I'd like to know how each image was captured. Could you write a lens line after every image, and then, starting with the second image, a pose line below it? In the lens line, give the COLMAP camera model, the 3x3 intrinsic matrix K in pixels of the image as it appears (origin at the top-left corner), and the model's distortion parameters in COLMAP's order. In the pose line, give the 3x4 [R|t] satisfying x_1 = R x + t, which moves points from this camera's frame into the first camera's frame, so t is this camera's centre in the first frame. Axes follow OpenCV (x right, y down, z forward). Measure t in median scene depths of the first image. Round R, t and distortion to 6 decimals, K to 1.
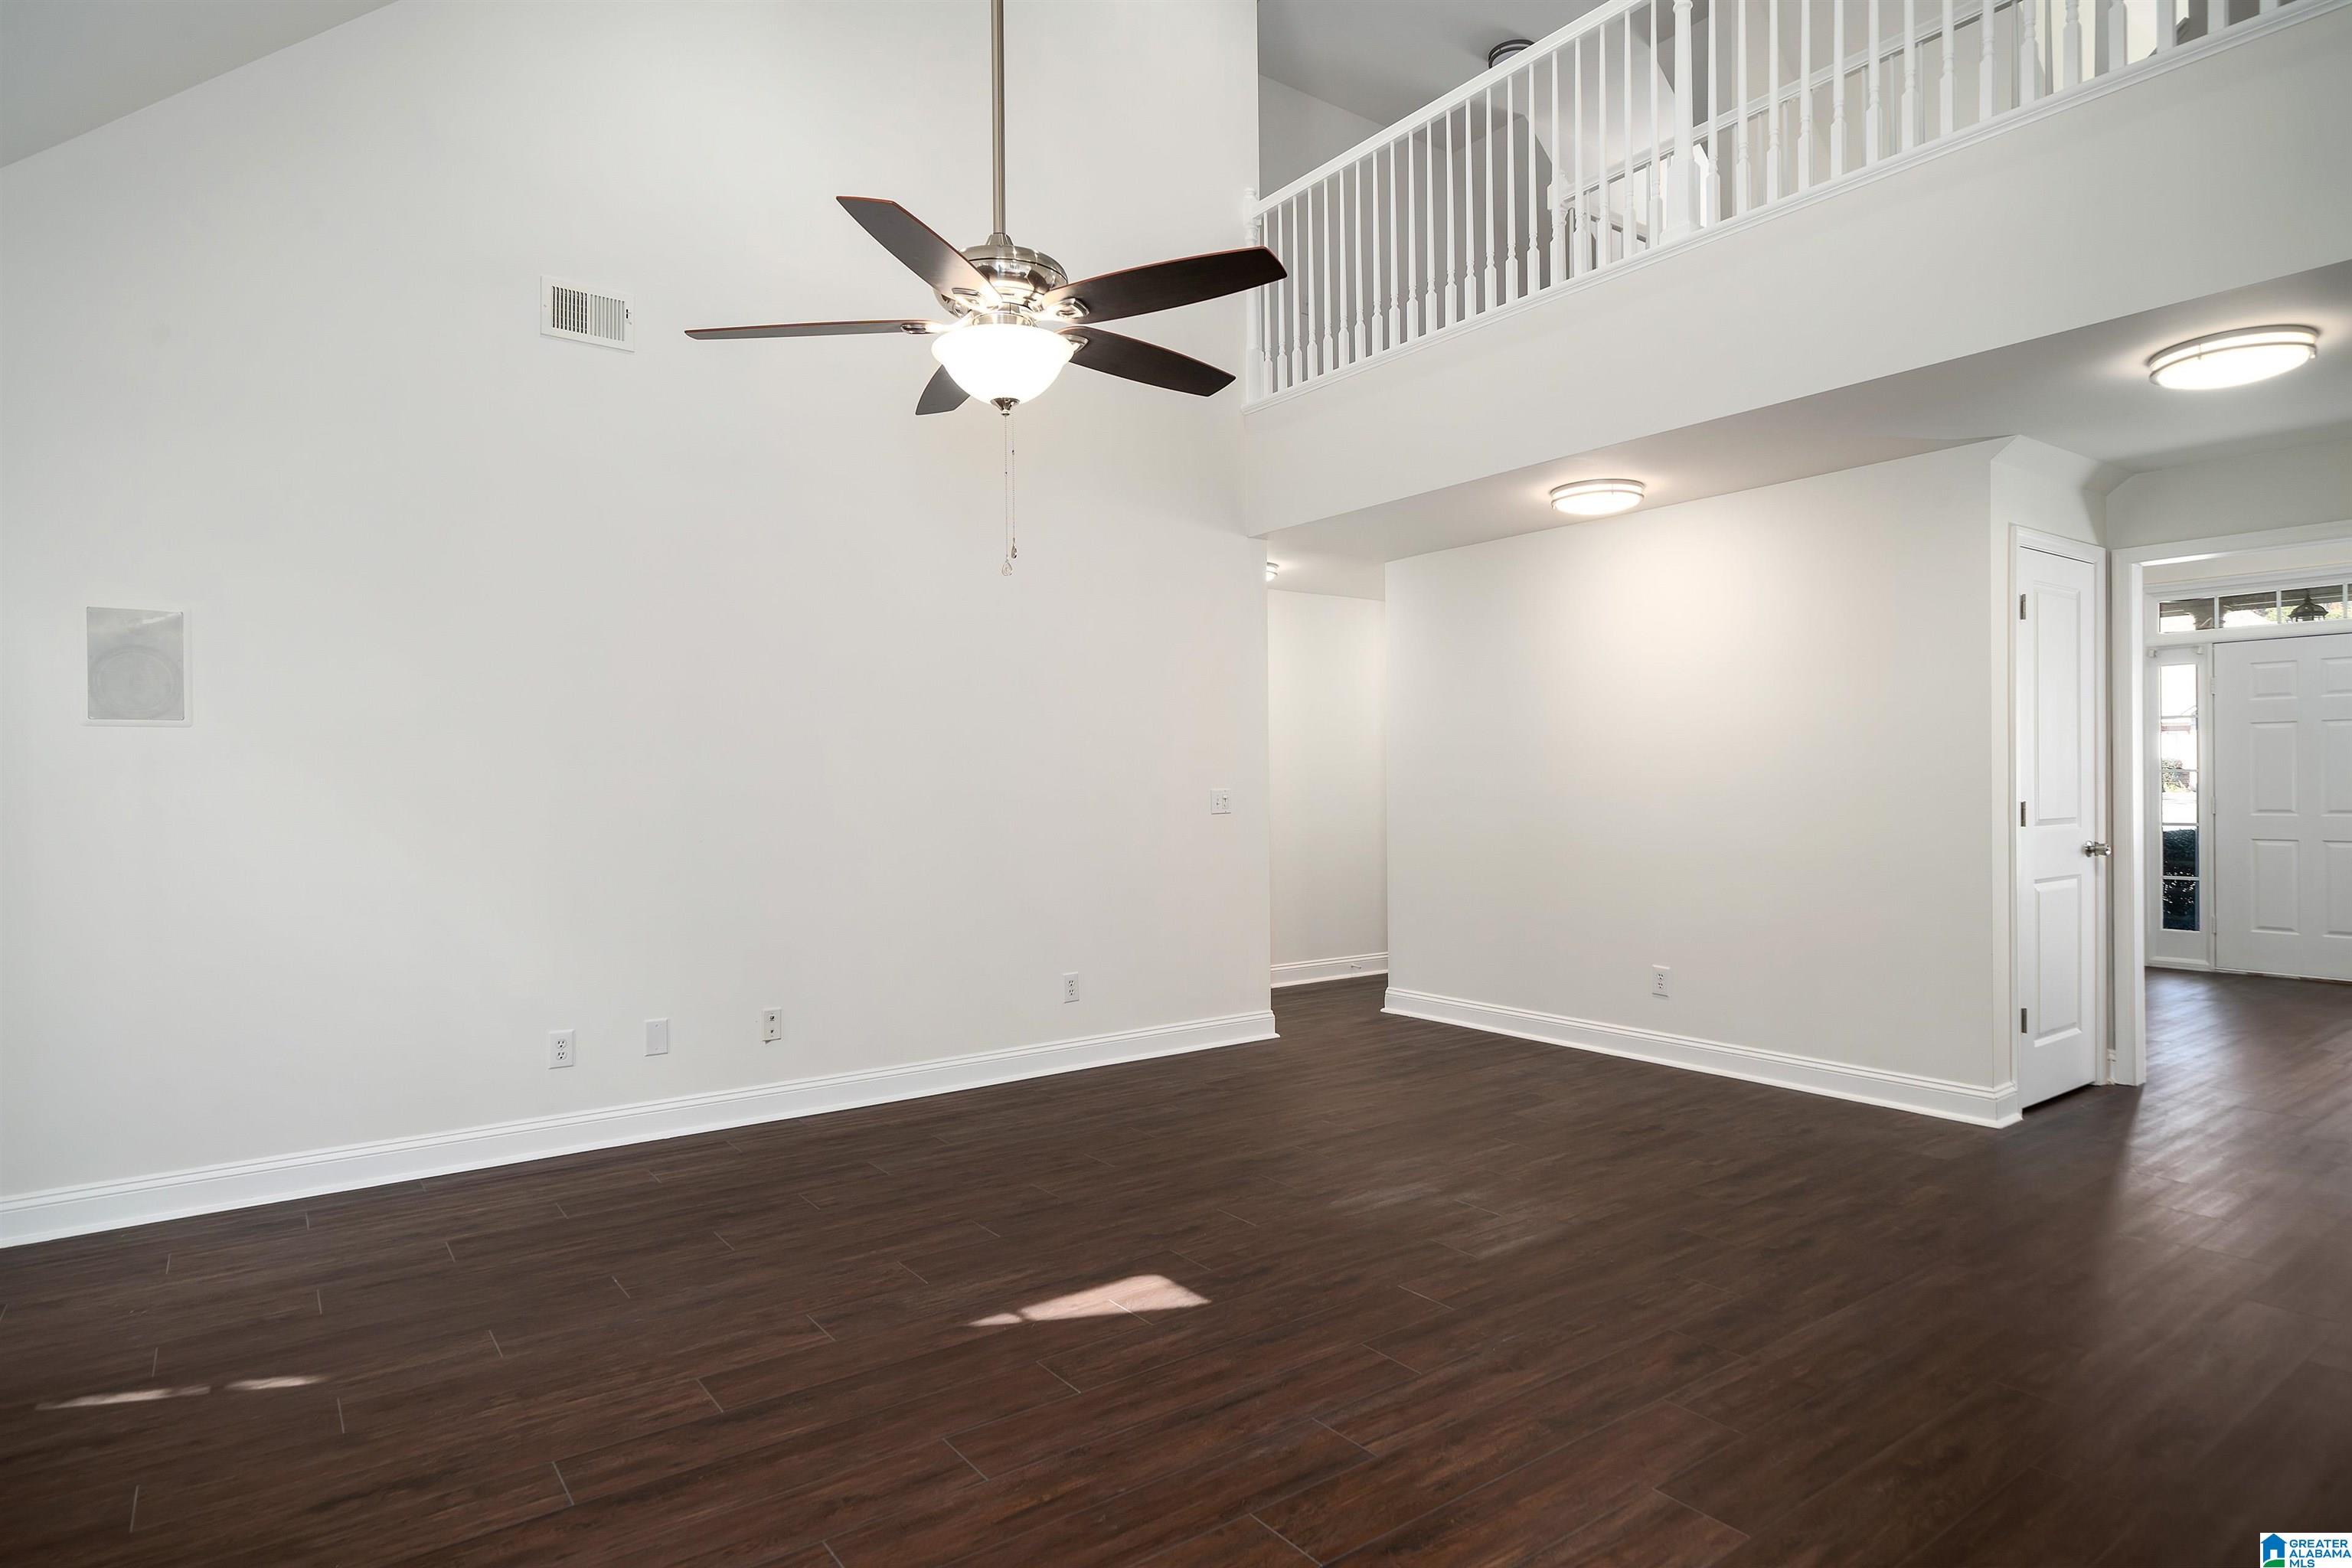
lens RADIAL K [[1312.5, 0, 1178.0], [0, 1312.5, 788.9], [0, 0, 1]] dist [0.004124, 0.000425]
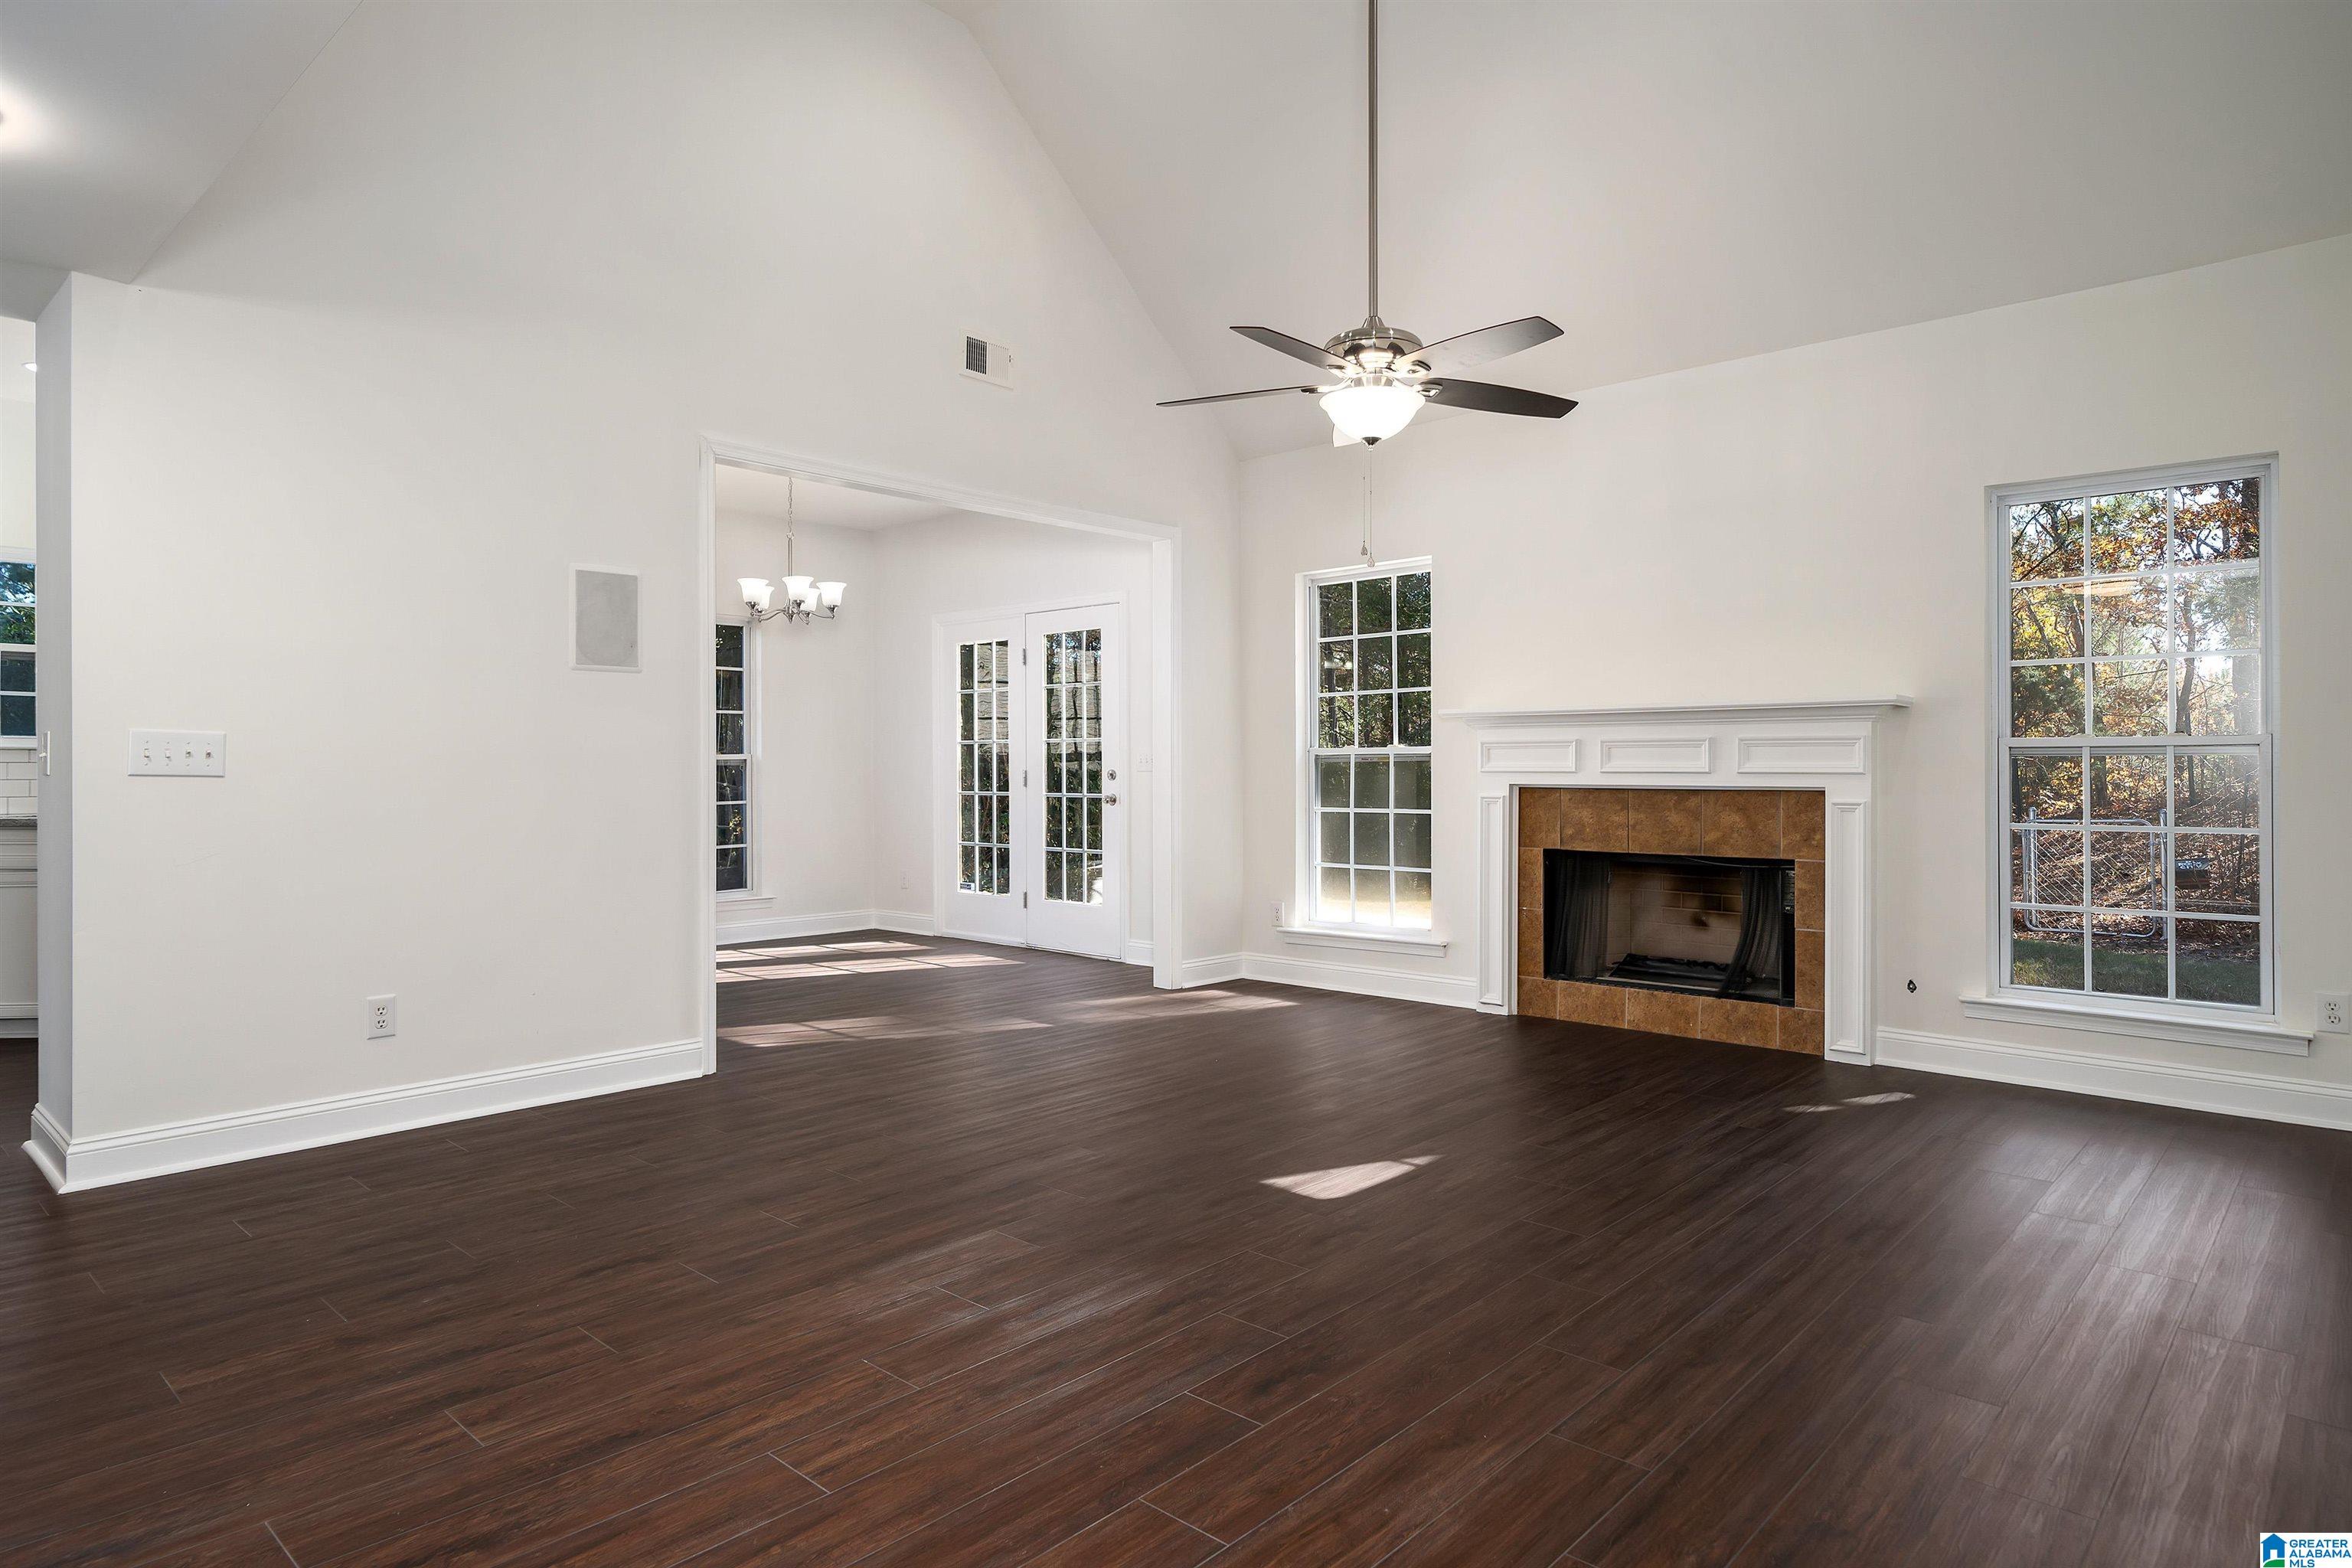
lens RADIAL K [[1312.5, 0, 1177.4], [0, 1312.5, 774.3], [0, 0, 1]] dist [0.004124, 0.000425]
pose [[-0.981246, 0.013709, -0.192271, 0.245275], [0.011577, 0.999858, 0.012206, 0.023170], [0.192411, 0.009751, -0.981266, 1.716121]]
